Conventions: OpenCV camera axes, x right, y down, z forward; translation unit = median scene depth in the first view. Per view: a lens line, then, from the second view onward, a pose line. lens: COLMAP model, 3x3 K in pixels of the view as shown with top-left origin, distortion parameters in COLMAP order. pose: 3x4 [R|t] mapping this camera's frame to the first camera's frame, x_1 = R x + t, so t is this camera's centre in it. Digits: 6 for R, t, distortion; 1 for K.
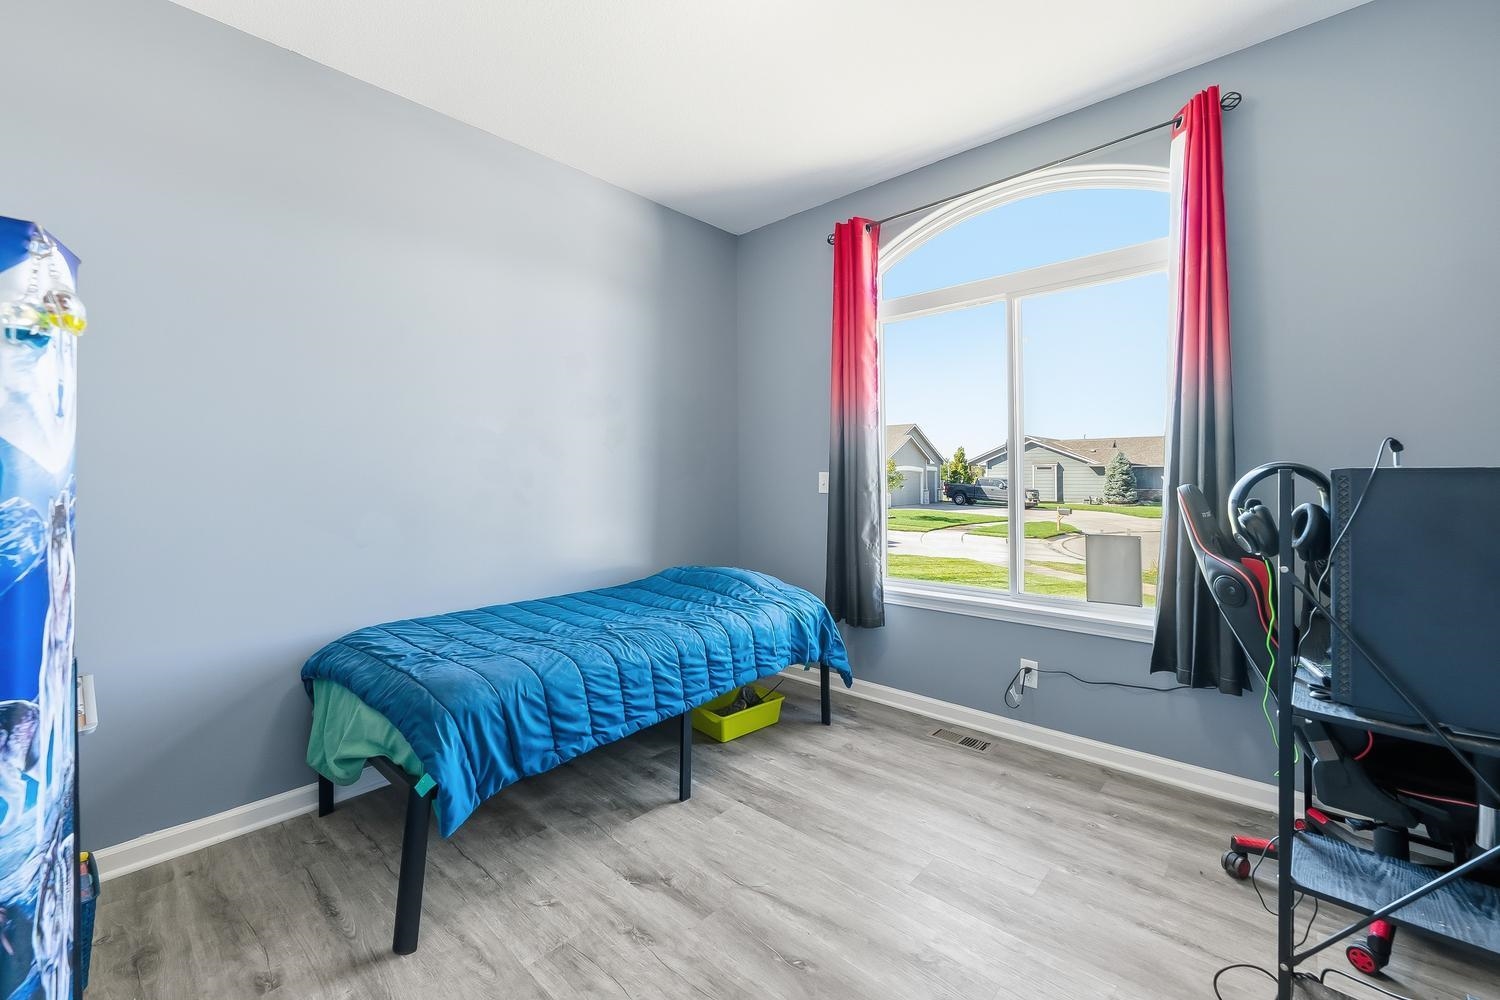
lens RADIAL K [[601.4, 0, 768.3], [0, 601.4, 472.8], [0, 0, 1]] dist [0.001400, -0.000392]
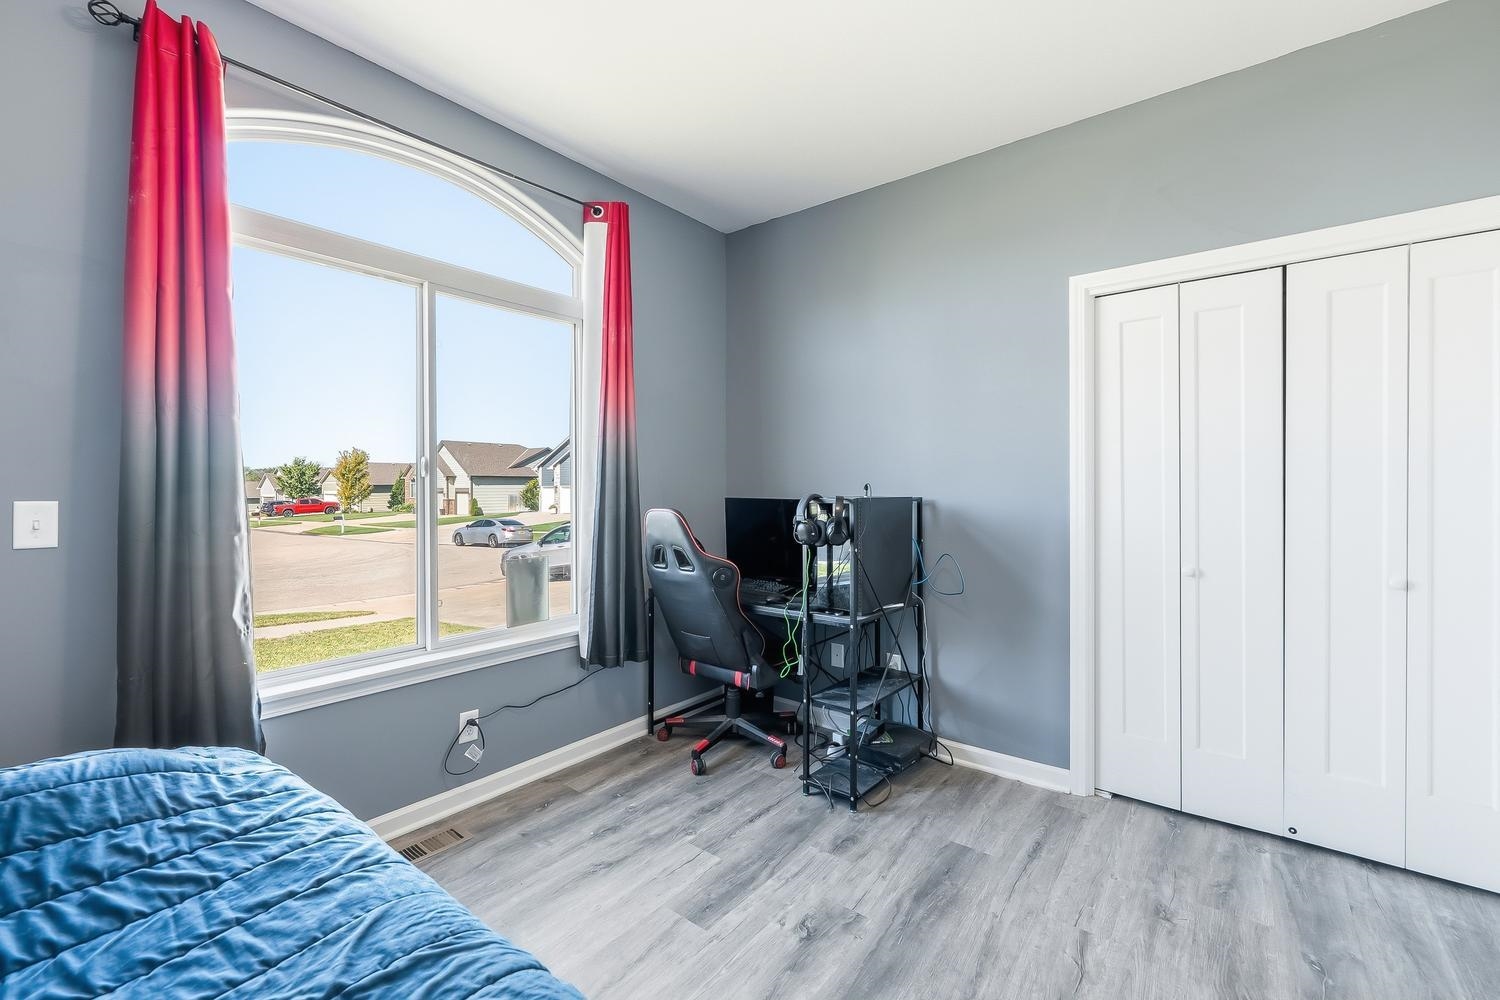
lens RADIAL K [[601.4, 0, 752.5], [0, 601.4, 500.1], [0, 0, 1]] dist [0.001400, -0.000392]
pose [[-0.030701, -0.005249, 0.999515, -0.558880], [-0.002098, 0.999984, 0.005187, -0.005111], [-0.999526, -0.001938, -0.030712, 0.742841]]
